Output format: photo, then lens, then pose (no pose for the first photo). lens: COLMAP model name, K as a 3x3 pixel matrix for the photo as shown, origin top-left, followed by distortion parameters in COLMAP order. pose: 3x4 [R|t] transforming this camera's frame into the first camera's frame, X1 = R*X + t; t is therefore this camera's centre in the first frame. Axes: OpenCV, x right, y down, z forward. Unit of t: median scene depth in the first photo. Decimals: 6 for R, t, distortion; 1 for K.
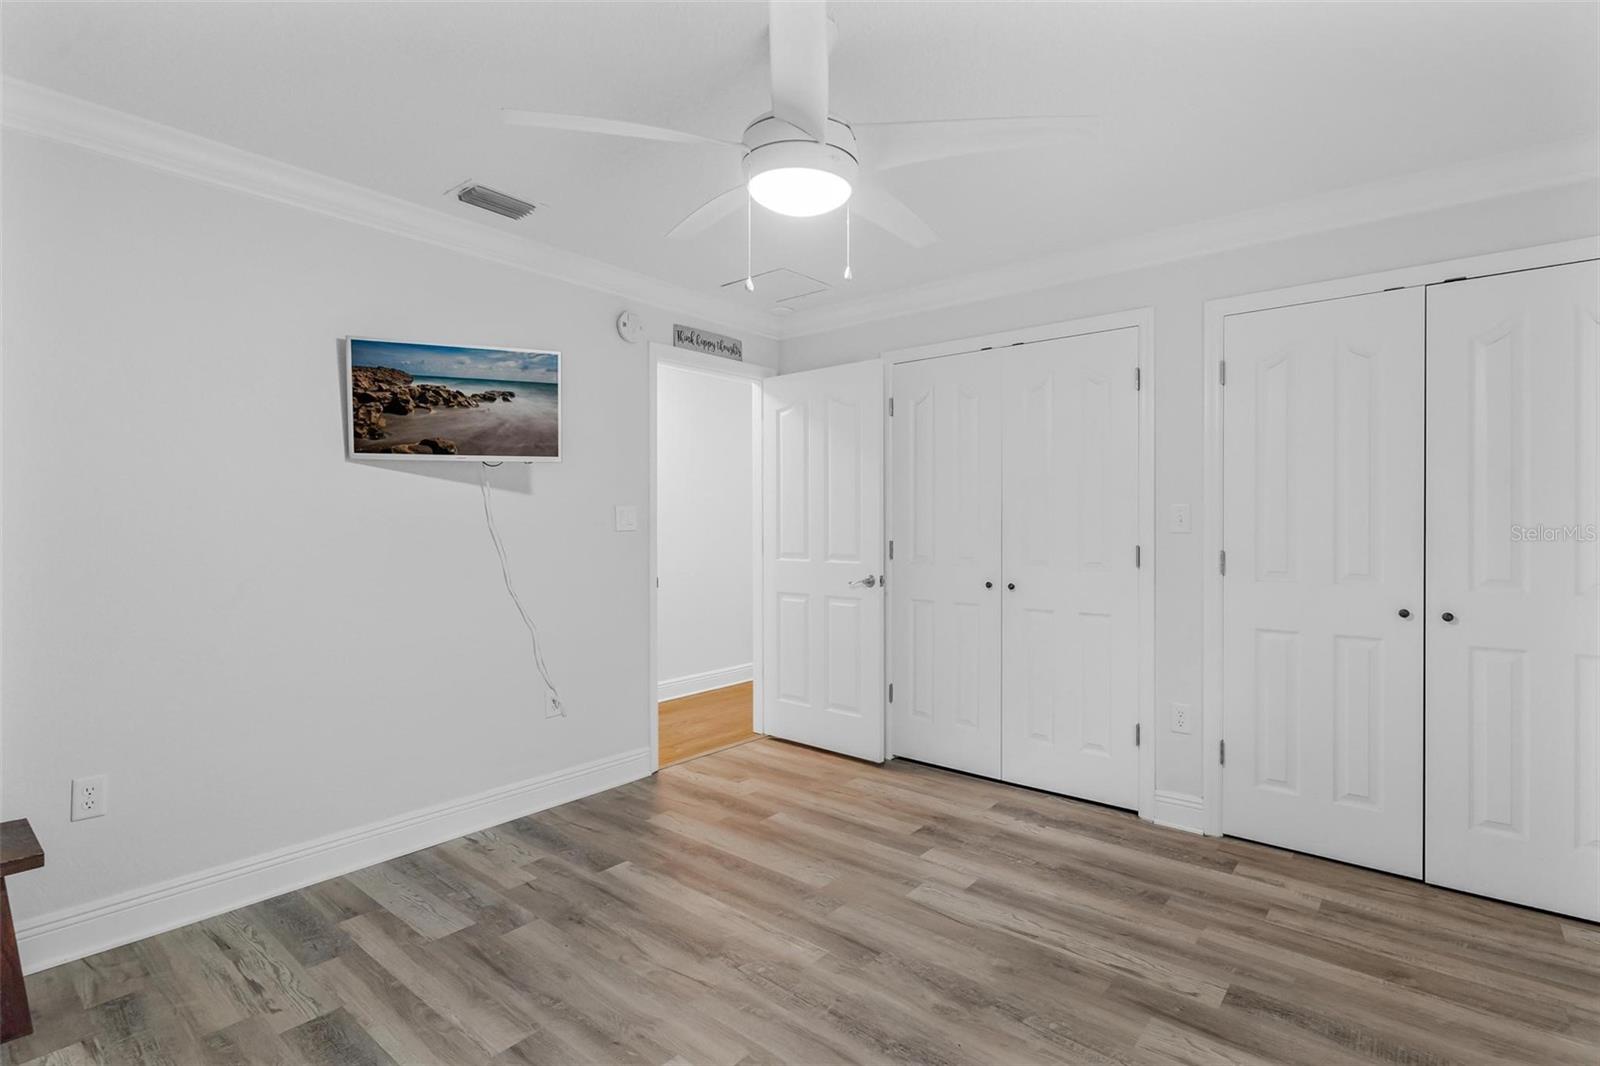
lens RADIAL K [[802.1, 0, 796.3], [0, 802.1, 525.7], [0, 0, 1]] dist [-0.000015, -0.000388]
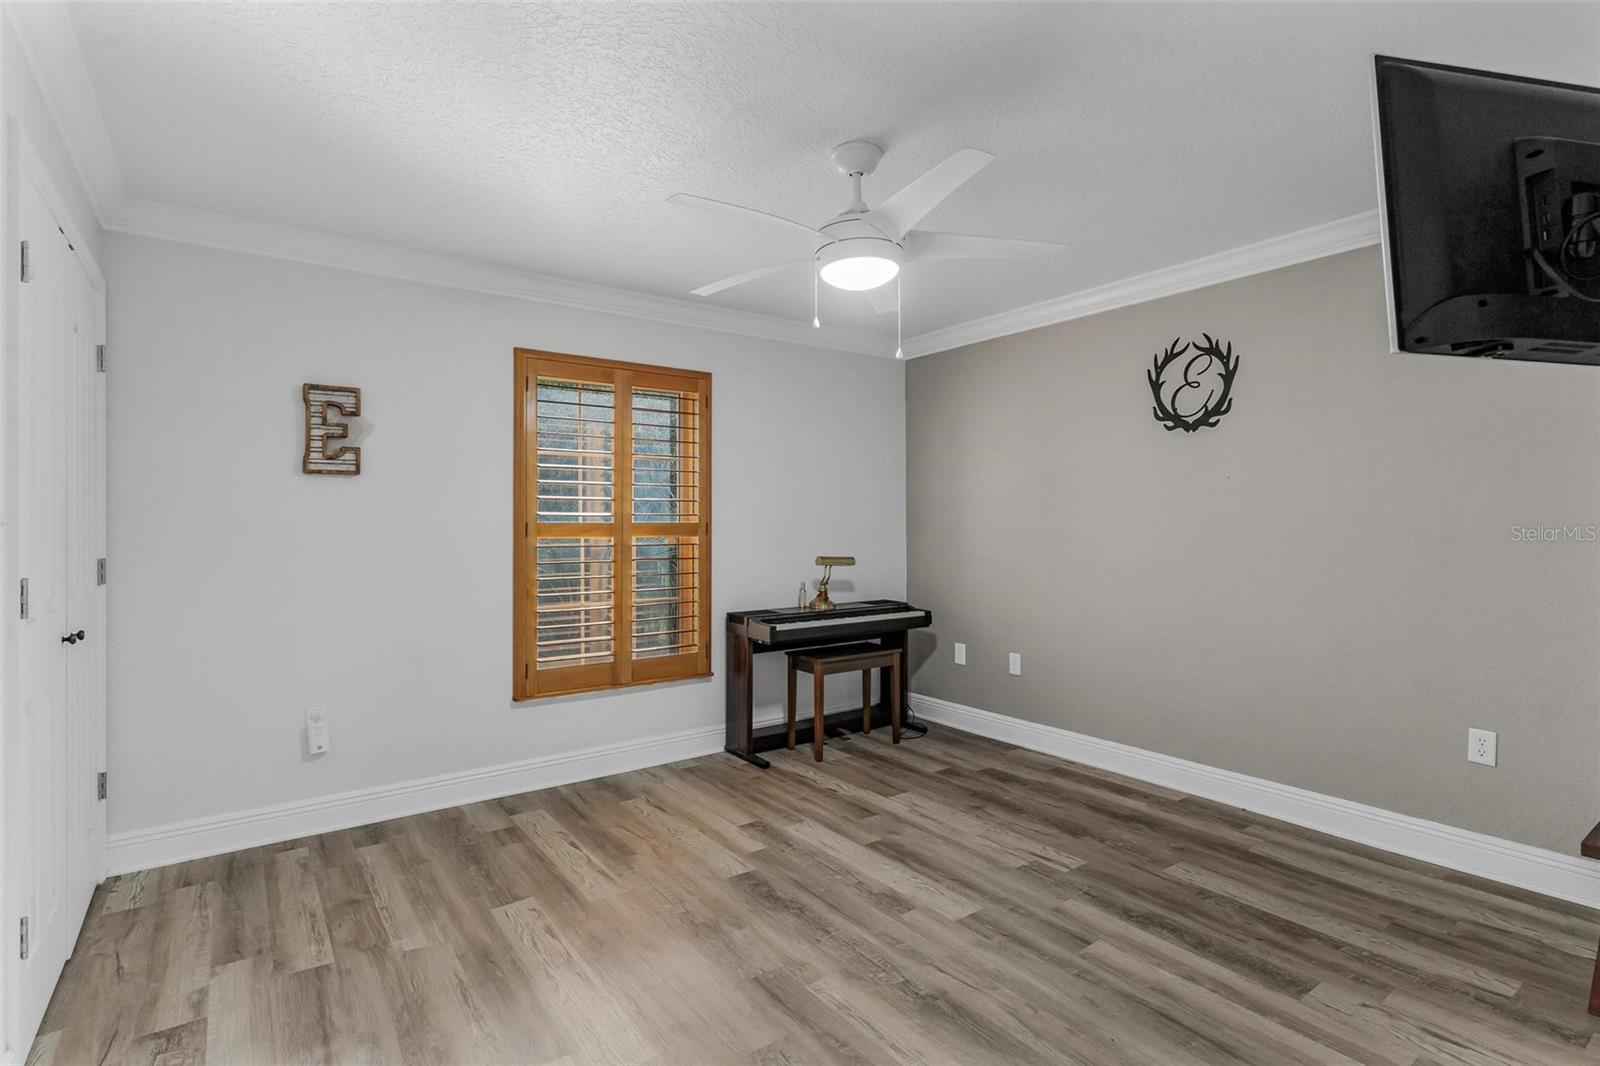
lens RADIAL K [[802.1, 0, 796.3], [0, 802.1, 525.7], [0, 0, 1]] dist [-0.000015, -0.000388]
pose [[-0.971466, 0.001257, 0.237177, -0.180136], [0.004149, 0.999923, 0.011694, -0.014930], [-0.237144, 0.012345, -0.971396, 2.009281]]
